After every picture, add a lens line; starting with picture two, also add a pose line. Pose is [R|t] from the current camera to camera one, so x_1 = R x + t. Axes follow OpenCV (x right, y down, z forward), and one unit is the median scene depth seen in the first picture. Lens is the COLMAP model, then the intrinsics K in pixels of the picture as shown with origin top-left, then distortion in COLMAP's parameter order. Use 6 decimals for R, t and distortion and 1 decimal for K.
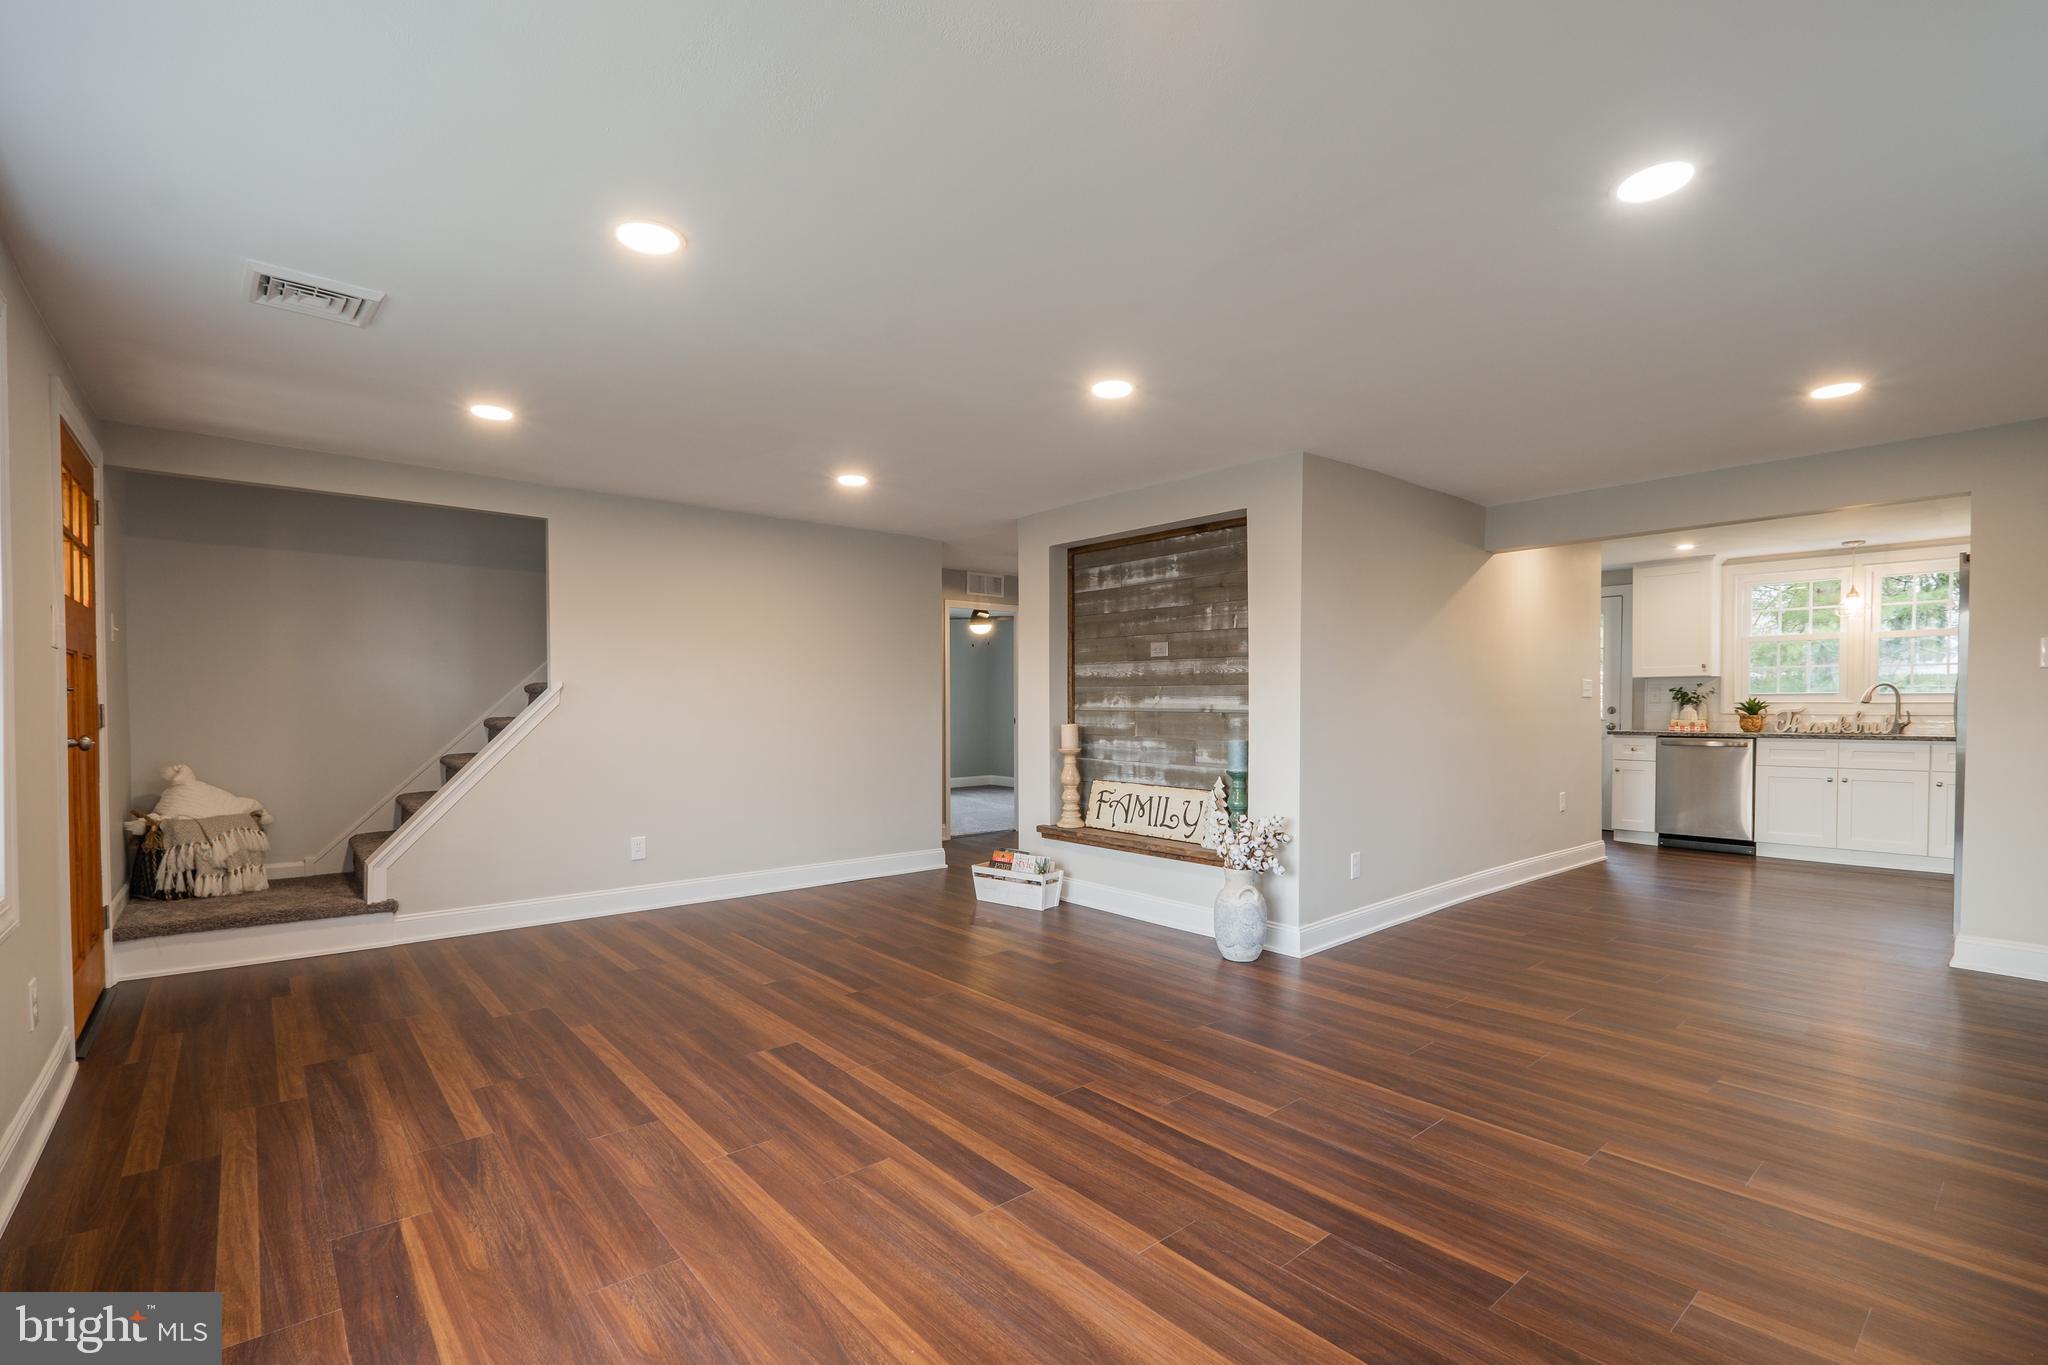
lens RADIAL K [[902.0, 0, 1036.5], [0, 902.0, 729.9], [0, 0, 1]] dist [0.000925, -0.007385]
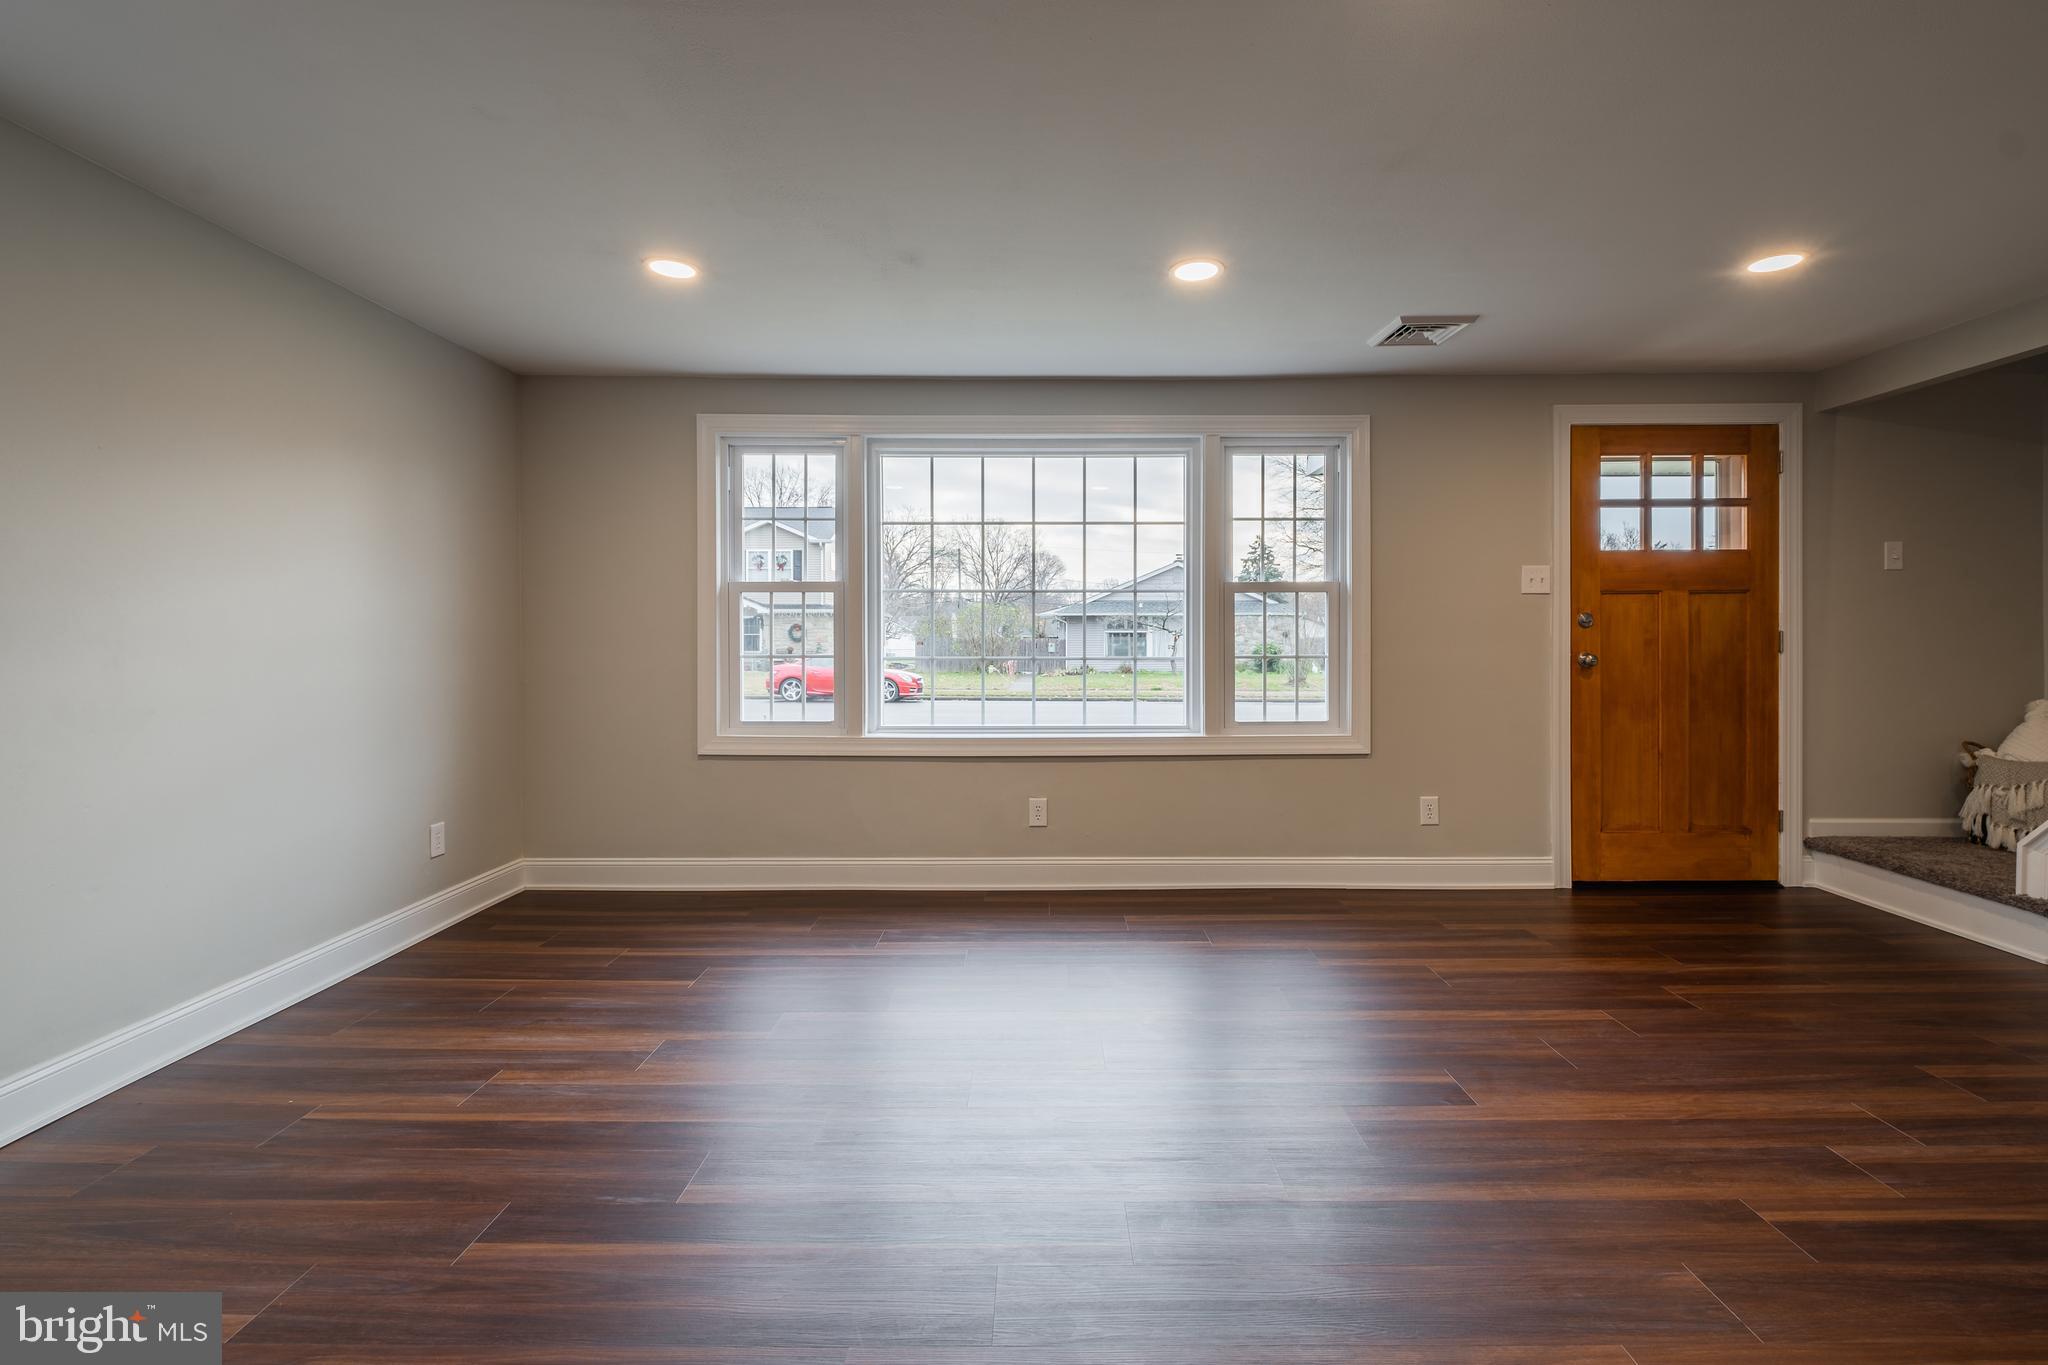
lens RADIAL K [[907.1, 0, 1033.5], [0, 907.1, 650.7], [0, 0, 1]] dist [-0.002094, -0.001036]
pose [[-0.663972, 0.011450, -0.747670, 0.317081], [-0.017155, 0.999386, 0.030540, -0.016680], [0.747561, 0.033104, -0.663368, 0.770014]]
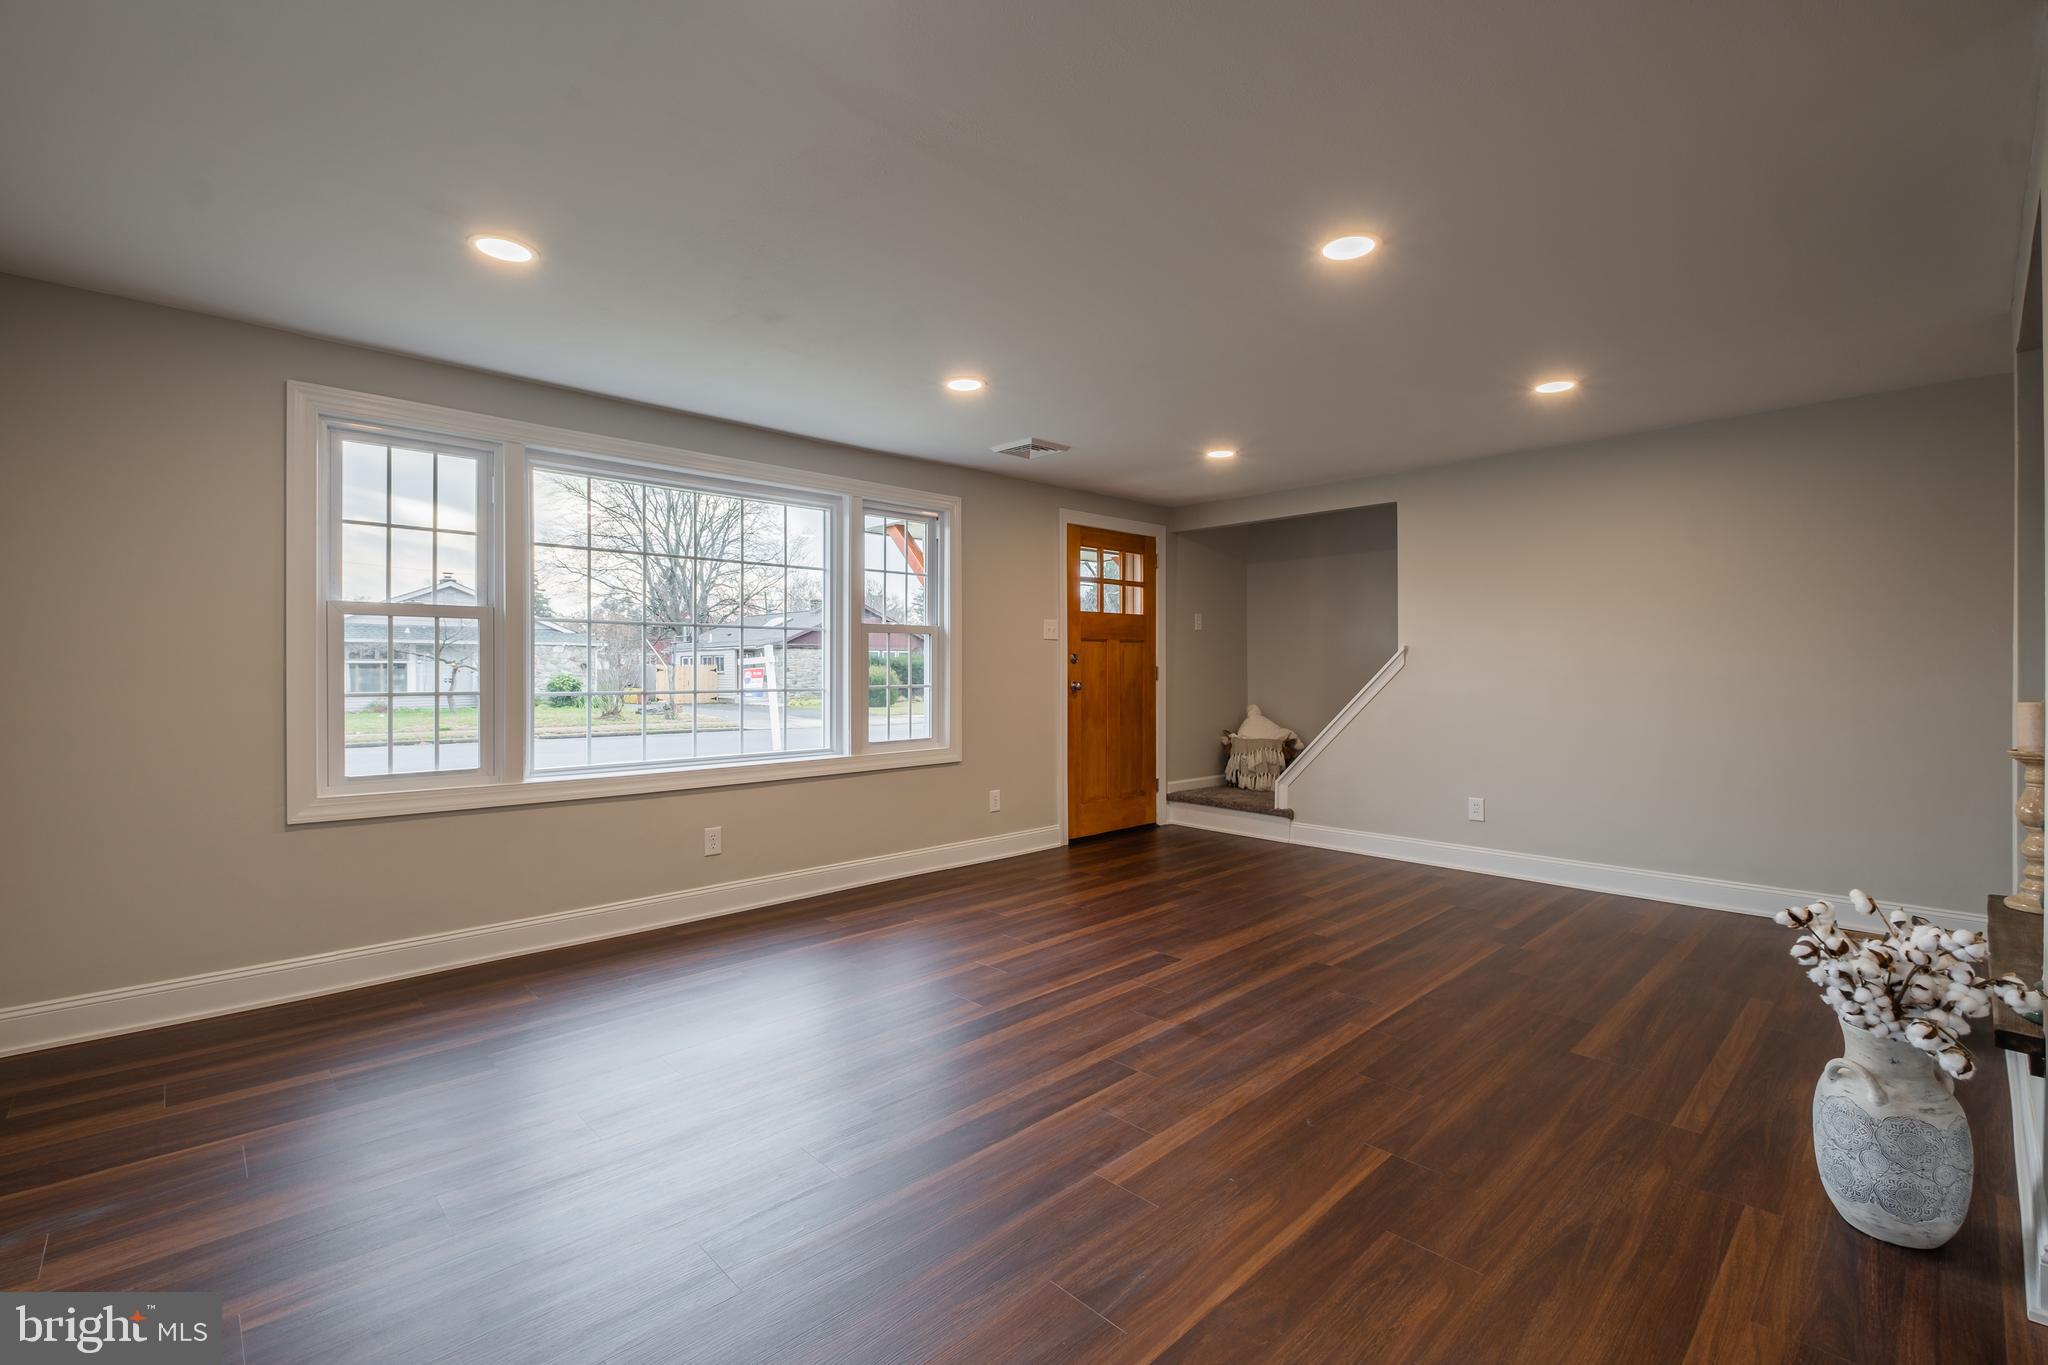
lens RADIAL K [[903.3, 0, 1024.0], [0, 903.3, 682.5], [0, 0, 1]] dist [0.002163, -0.007303]
pose [[0.047815, 0.015287, -0.998739, 0.558332], [-0.024138, 0.999609, 0.014145, -0.011545], [0.998565, 0.023431, 0.048165, 0.470931]]
